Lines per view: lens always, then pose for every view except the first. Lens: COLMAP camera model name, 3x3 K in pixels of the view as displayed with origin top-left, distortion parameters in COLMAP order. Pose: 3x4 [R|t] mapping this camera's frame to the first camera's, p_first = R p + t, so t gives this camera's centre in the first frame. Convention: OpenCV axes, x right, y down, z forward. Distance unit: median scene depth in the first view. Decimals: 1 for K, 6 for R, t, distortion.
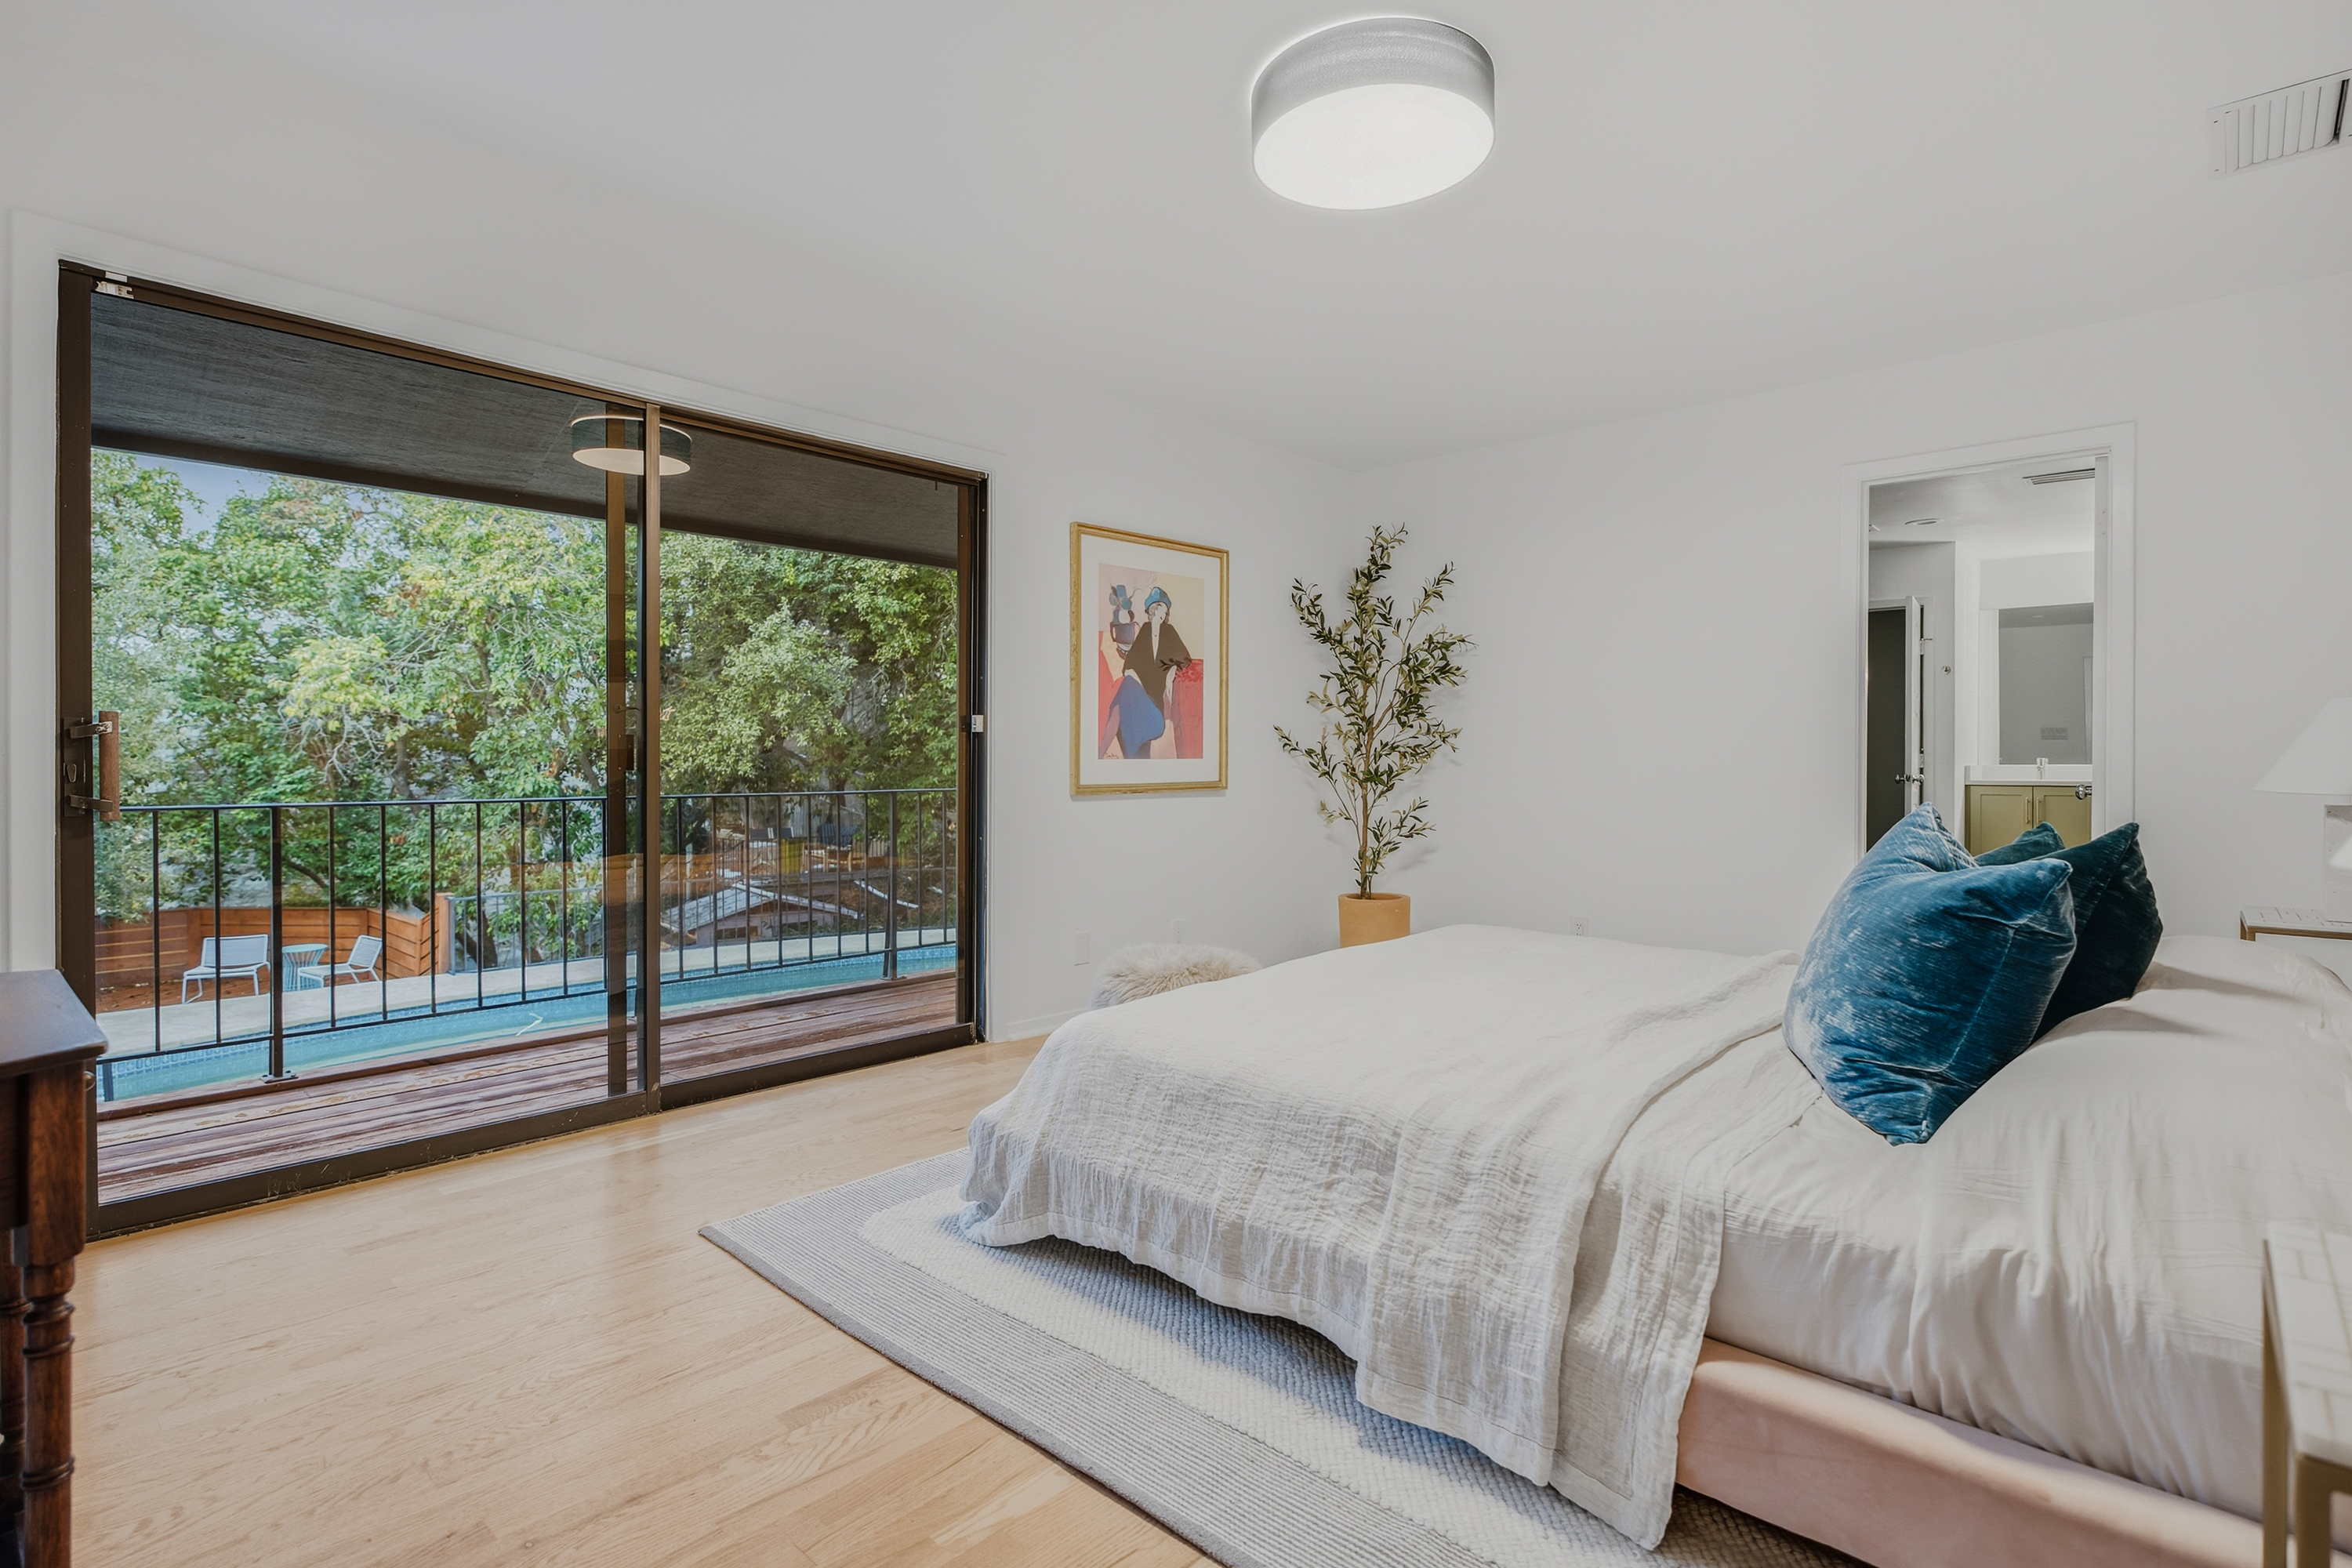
lens RADIAL K [[1156.1, 0, 1176.0], [0, 1156.1, 784.0], [0, 0, 1]] dist [-0.001952, -0.000351]
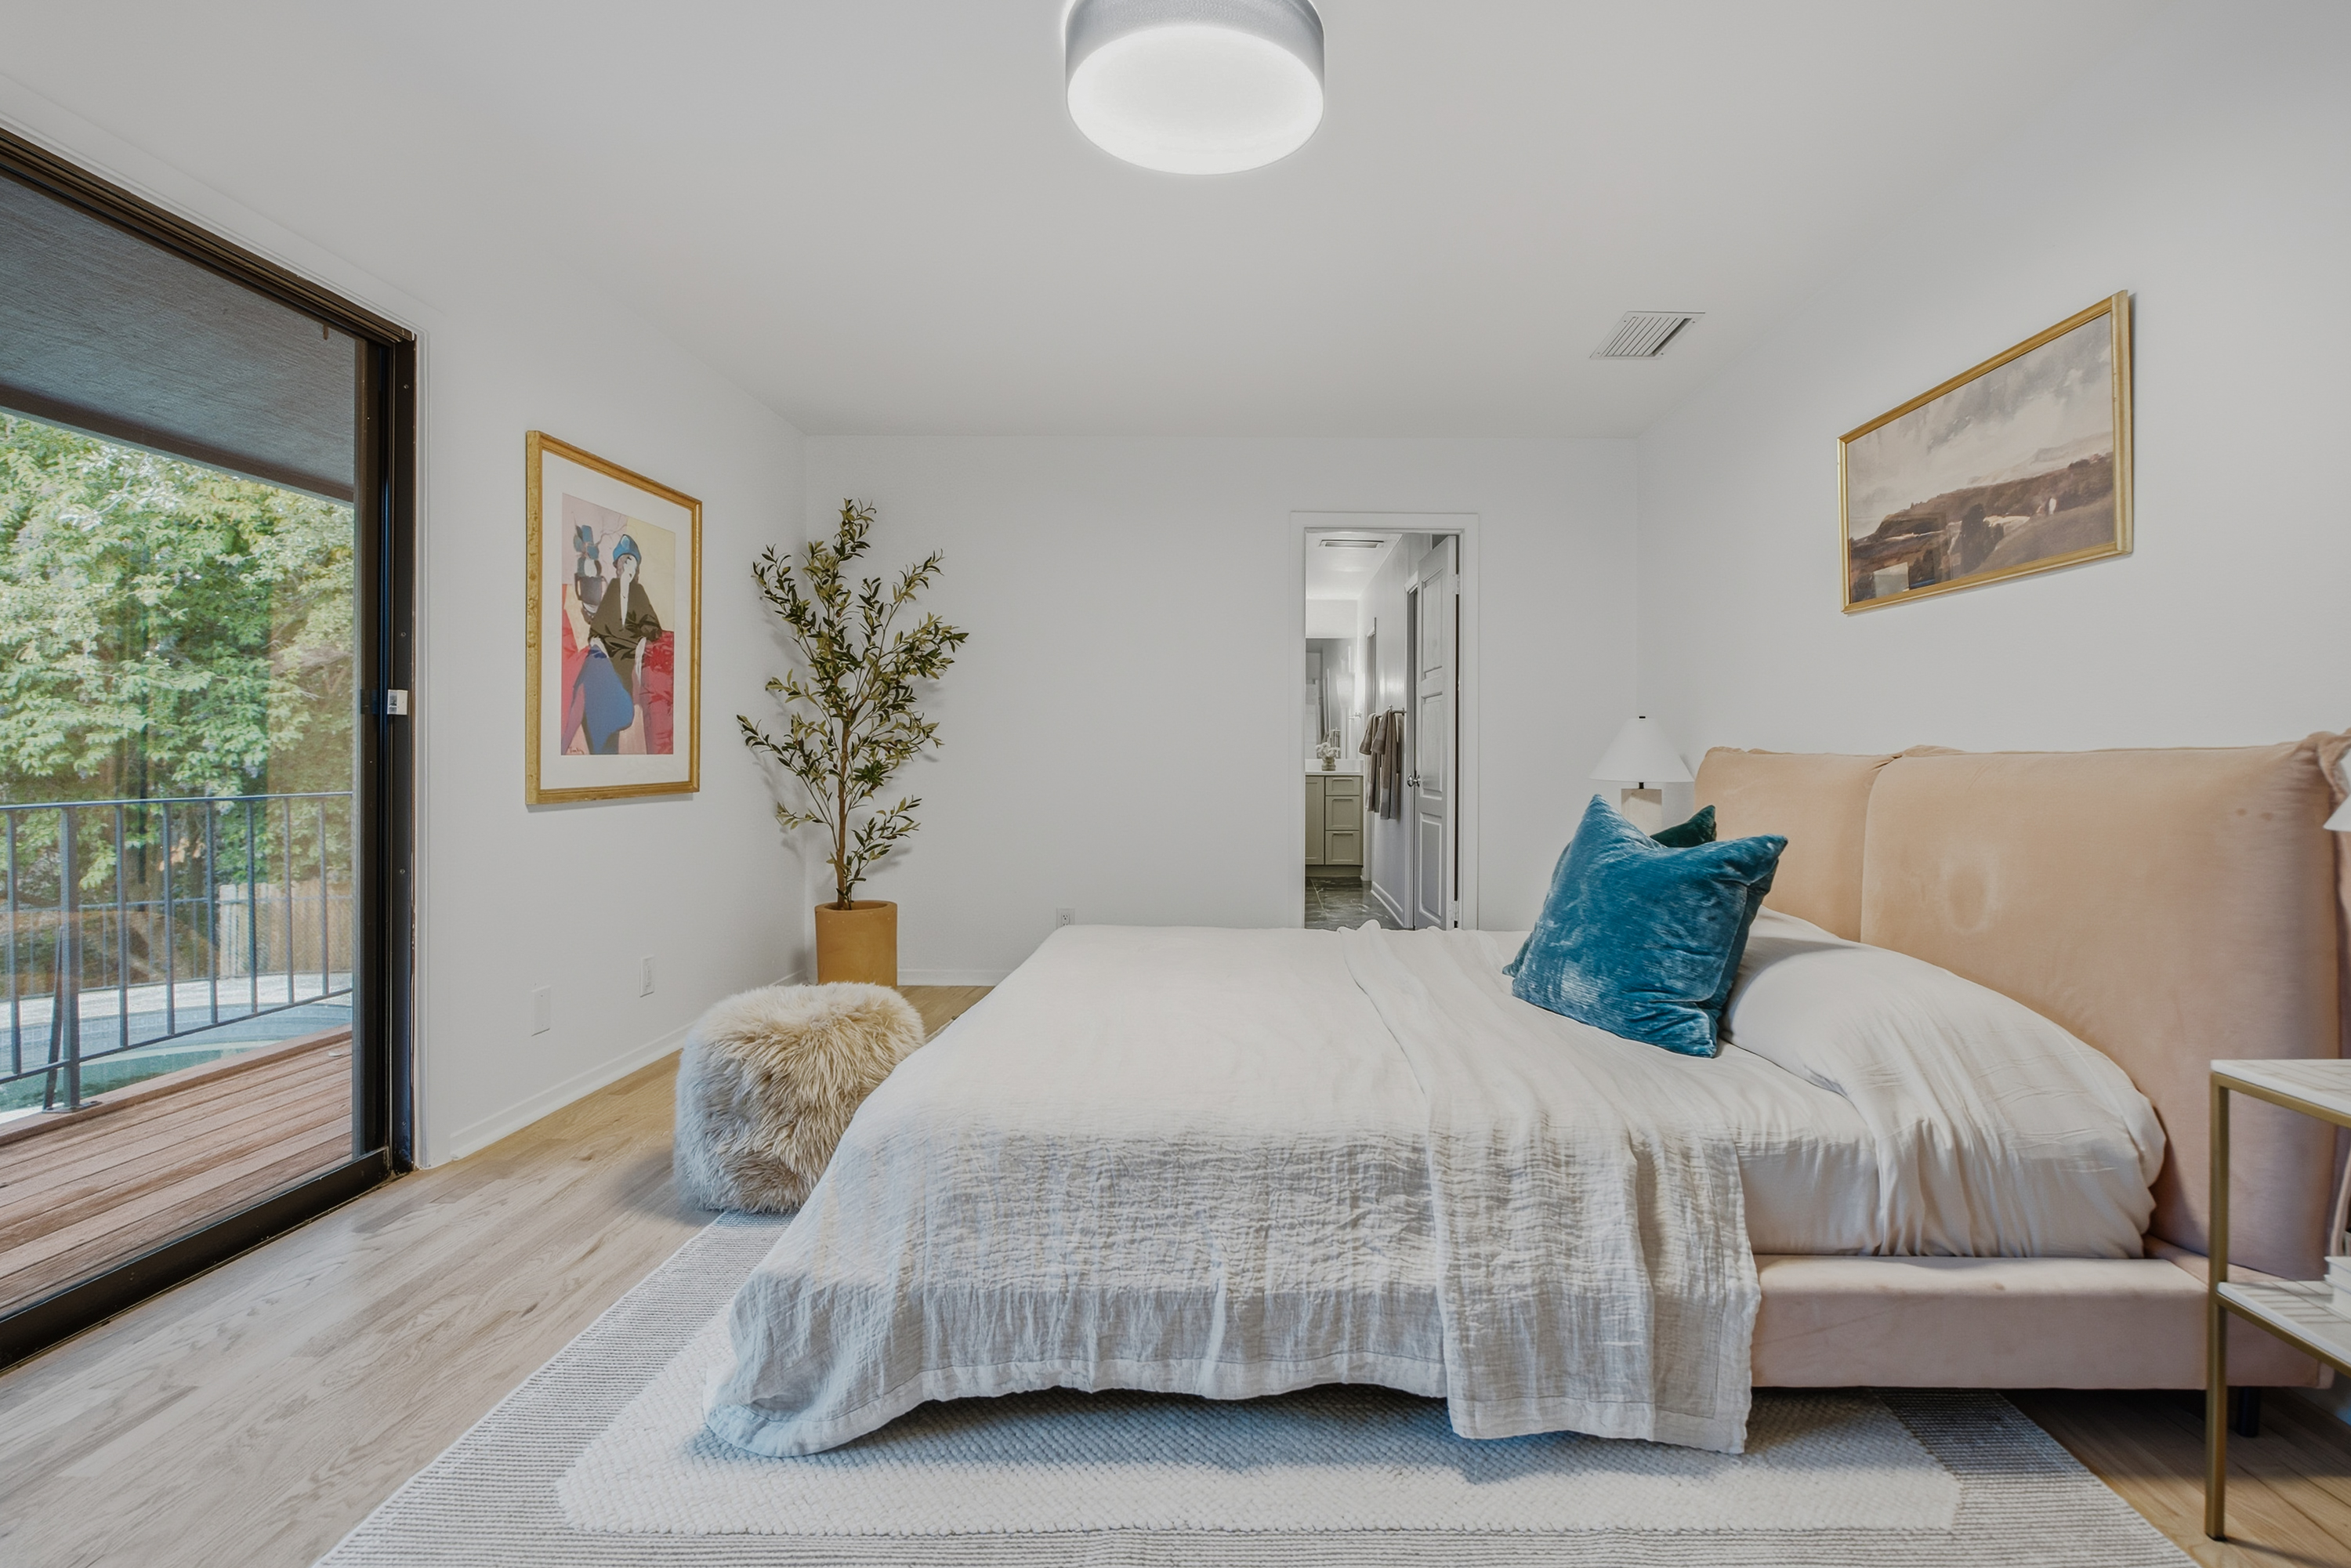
lens RADIAL K [[1109.7, 0, 1177.9], [0, 1109.7, 770.1], [0, 0, 1]] dist [-0.011294, 0.000494]
pose [[0.730701, -0.007435, 0.682658, -0.520489], [0.010474, 0.999945, -0.000321, -0.014425], [-0.682618, 0.007385, 0.730738, 0.406208]]
